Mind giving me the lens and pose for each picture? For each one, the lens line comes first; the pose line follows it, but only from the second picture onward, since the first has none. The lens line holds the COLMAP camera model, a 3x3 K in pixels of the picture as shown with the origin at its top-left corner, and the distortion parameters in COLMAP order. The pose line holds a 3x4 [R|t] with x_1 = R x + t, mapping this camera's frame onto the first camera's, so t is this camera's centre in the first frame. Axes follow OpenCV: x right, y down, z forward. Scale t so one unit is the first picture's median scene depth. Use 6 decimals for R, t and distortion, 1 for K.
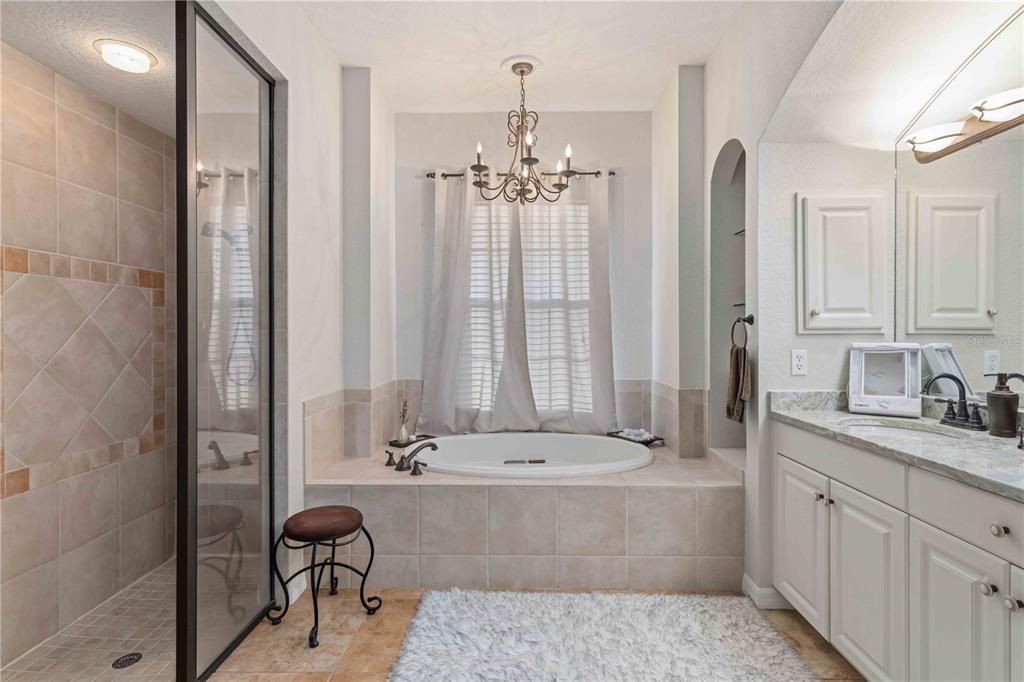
lens RADIAL K [[500.3, 0, 514.8], [0, 500.3, 332.8], [0, 0, 1]] dist [0.001127, 0.000309]
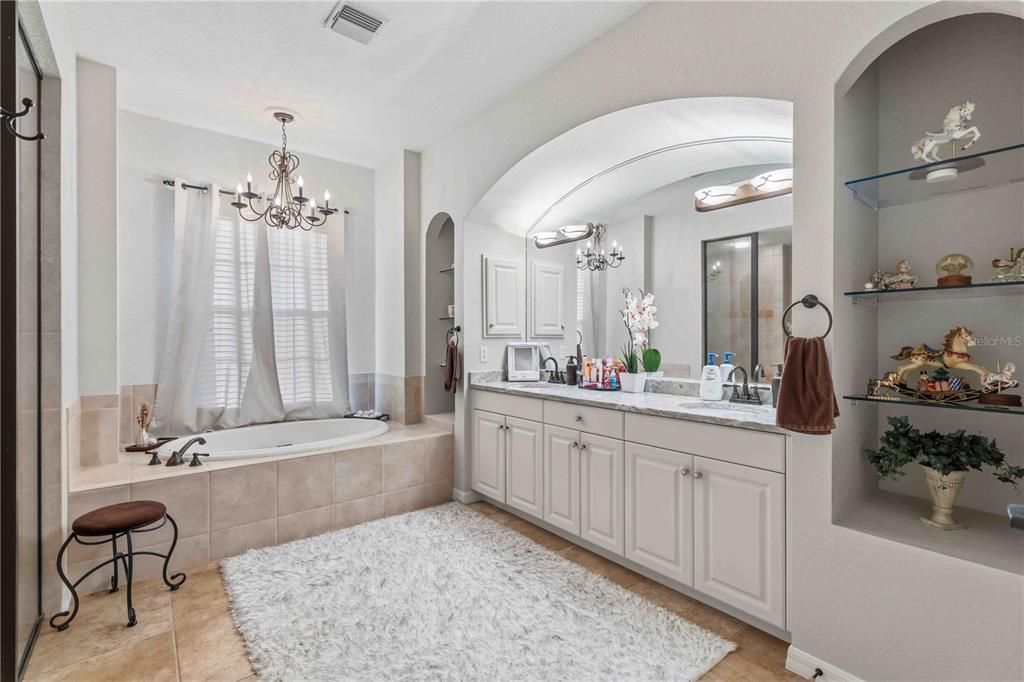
lens RADIAL K [[450.1, 0, 511.5], [0, 450.1, 337.0], [0, 0, 1]] dist [0.000327, 0.000300]
pose [[0.770882, 0.000611, 0.636978, -0.313323], [0.000709, 0.999998, -0.001817, 0.002754], [-0.636978, 0.001853, 0.770880, -0.223350]]
